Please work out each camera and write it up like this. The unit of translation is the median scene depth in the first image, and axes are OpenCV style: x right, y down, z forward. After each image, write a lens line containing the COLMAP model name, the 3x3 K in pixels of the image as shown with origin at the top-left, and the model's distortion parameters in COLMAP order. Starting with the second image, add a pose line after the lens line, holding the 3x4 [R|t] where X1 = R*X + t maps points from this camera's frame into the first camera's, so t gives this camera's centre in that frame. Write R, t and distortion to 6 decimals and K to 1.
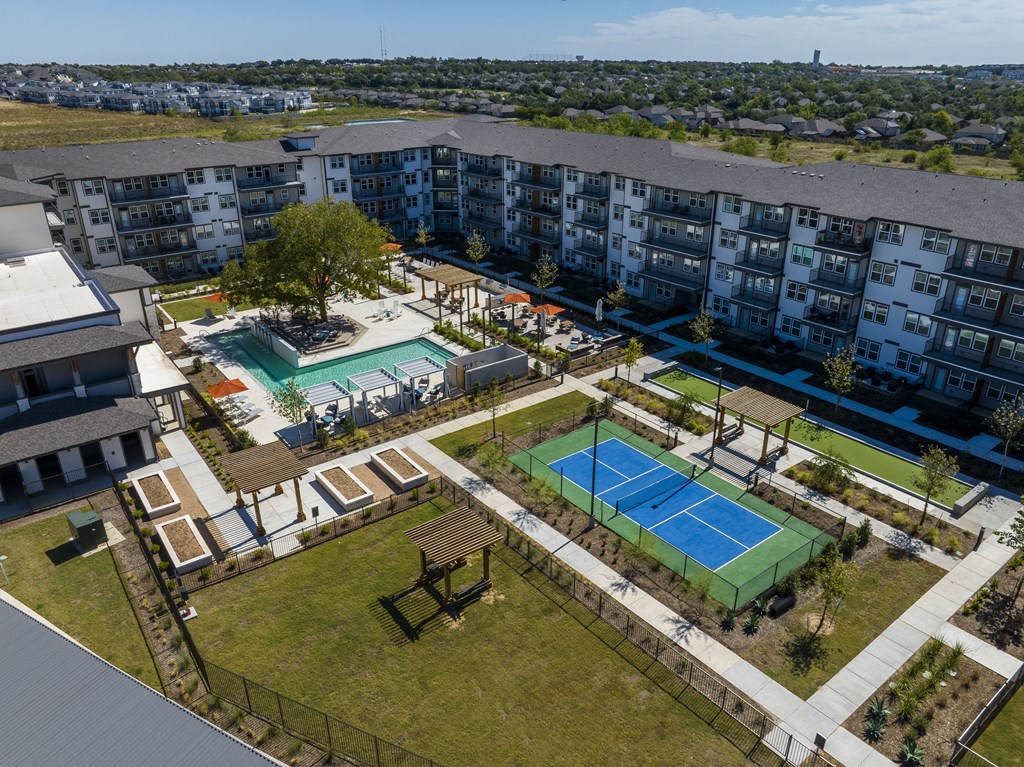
lens RADIAL K [[721.7, 0, 512.0], [0, 721.7, 383.5], [0, 0, 1]] dist [-0.041758, 0.001768]
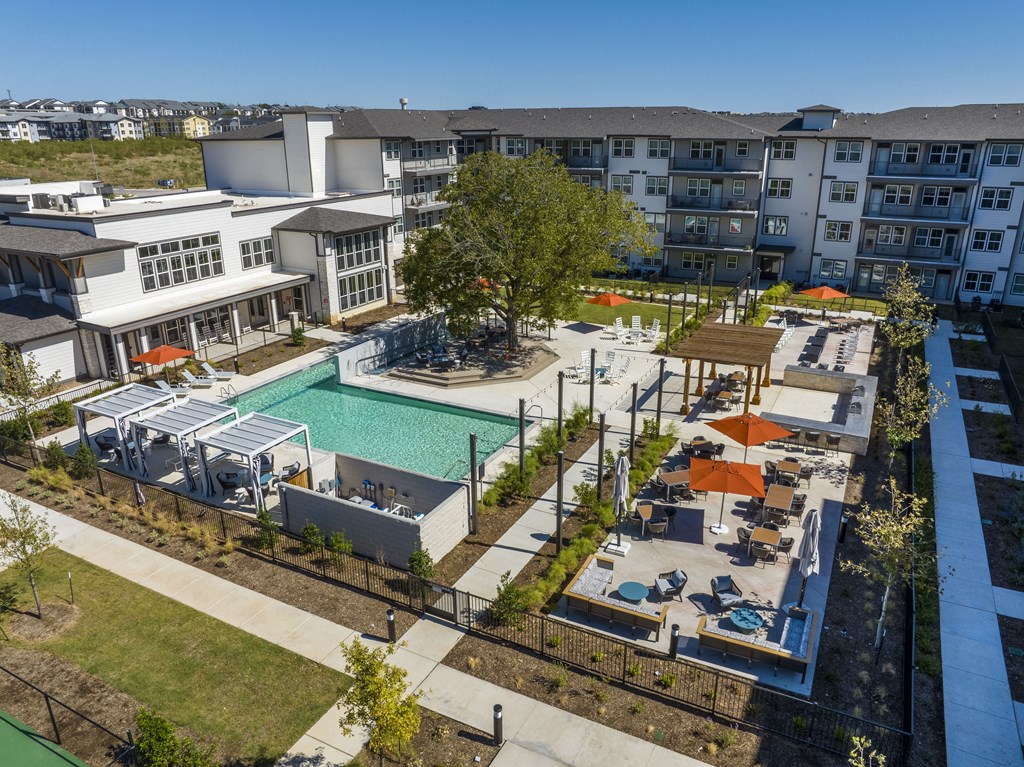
lens RADIAL K [[721.7, 0, 512.0], [0, 721.7, 383.5], [0, 0, 1]] dist [-0.041758, 0.001768]
pose [[0.420773, 0.308854, -0.852971, 0.236351], [-0.366403, 0.918014, 0.151658, -0.127254], [0.829879, 0.248717, 0.499440, 0.566308]]
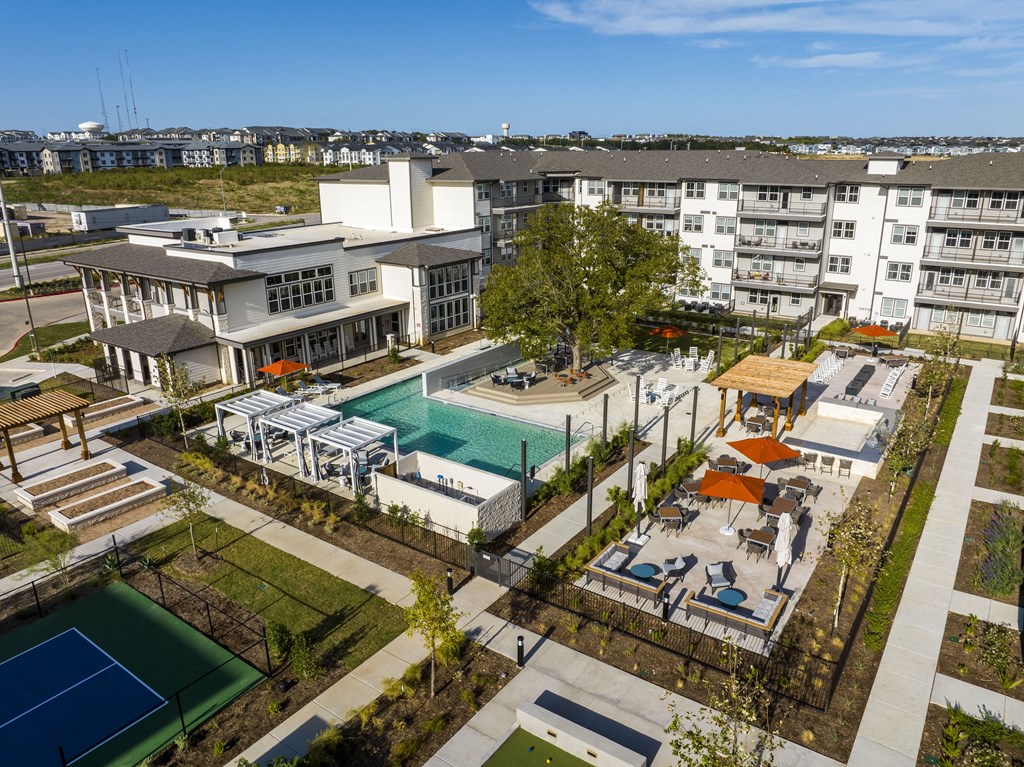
lens RADIAL K [[721.7, 0, 512.0], [0, 721.7, 383.5], [0, 0, 1]] dist [-0.041758, 0.001768]
pose [[0.297103, 0.297578, -0.907291, 0.306520], [-0.382781, 0.907622, 0.172340, -0.144836], [0.874762, 0.296091, 0.383564, 0.550253]]
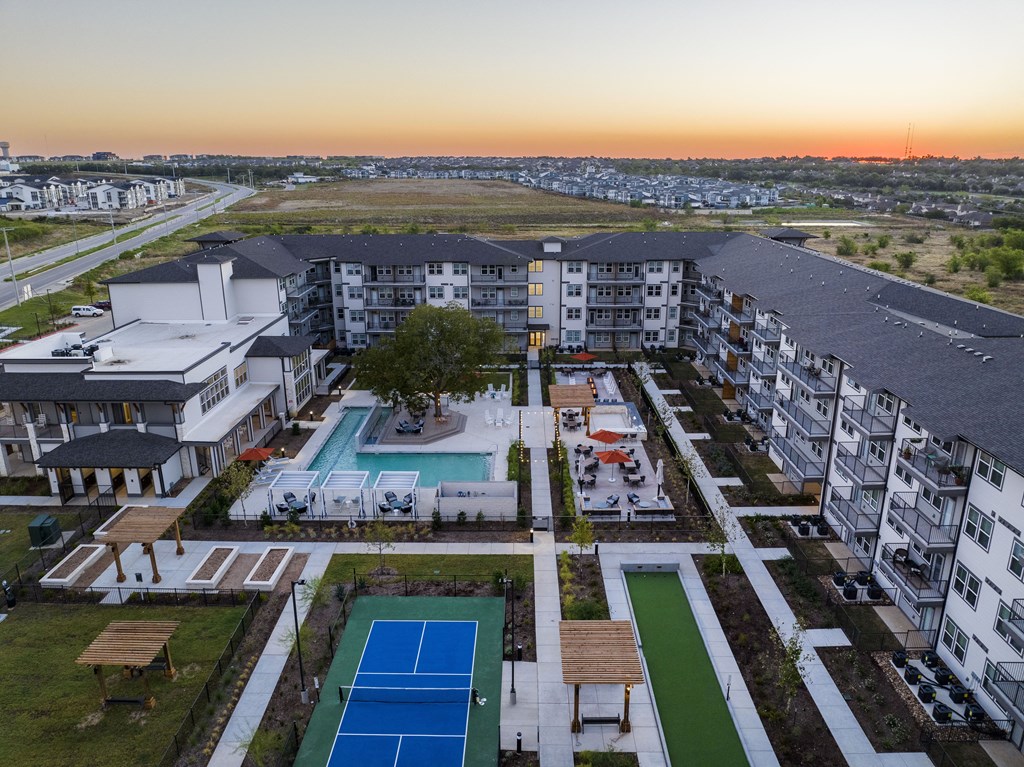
lens RADIAL K [[721.7, 0, 512.0], [0, 721.7, 383.5], [0, 0, 1]] dist [-0.041758, 0.001768]
pose [[0.787868, 0.182359, -0.588225, 0.354420], [-0.249901, 0.967648, -0.034731, -0.100596], [0.562862, 0.174361, 0.807951, 0.167732]]
